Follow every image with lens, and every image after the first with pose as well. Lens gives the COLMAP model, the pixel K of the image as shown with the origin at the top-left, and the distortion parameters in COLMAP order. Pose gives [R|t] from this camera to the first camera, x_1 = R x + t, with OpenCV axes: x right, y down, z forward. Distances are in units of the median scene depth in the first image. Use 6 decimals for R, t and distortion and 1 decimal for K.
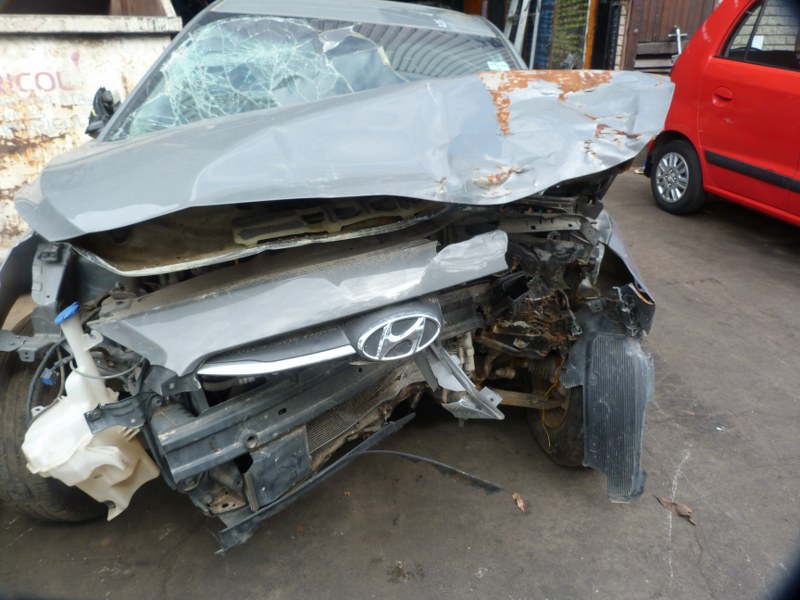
lens RADIAL K [[575.8, 0, 396.1], [0, 575.8, 300.2], [0, 0, 1]] dist [-0.027685, 0.004341]
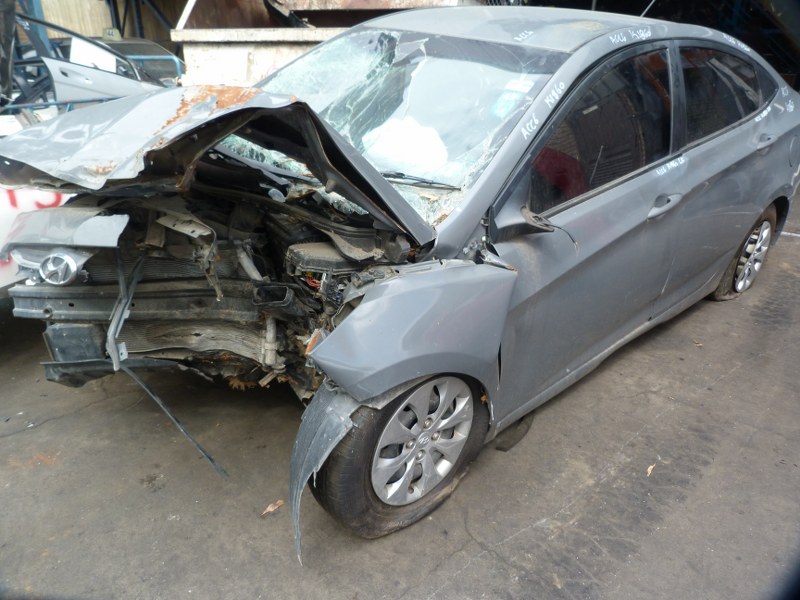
lens RADIAL K [[575.8, 0, 394.1], [0, 575.8, 298.0], [0, 0, 1]] dist [-0.027685, 0.004341]
pose [[0.641668, 0.318438, -0.697753, 1.191368], [-0.323390, 0.937246, 0.130340, -0.247830], [0.695471, 0.142011, 0.704381, 0.483511]]
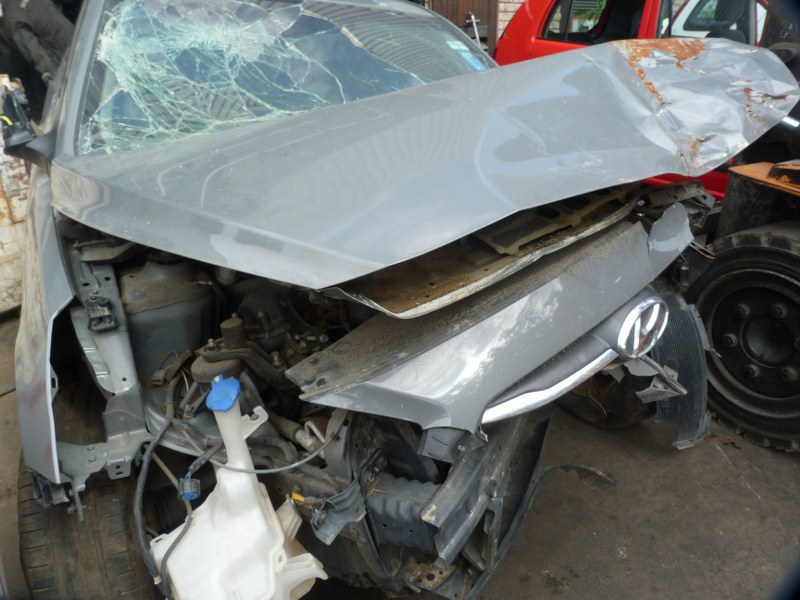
lens RADIAL K [[575.8, 0, 399.4], [0, 575.8, 302.2], [0, 0, 1]] dist [-0.027685, 0.004341]
pose [[0.917675, -0.180597, 0.353917, -0.524969], [0.176262, 0.983326, 0.044740, -0.069487], [-0.356095, 0.021325, 0.934206, 0.226061]]
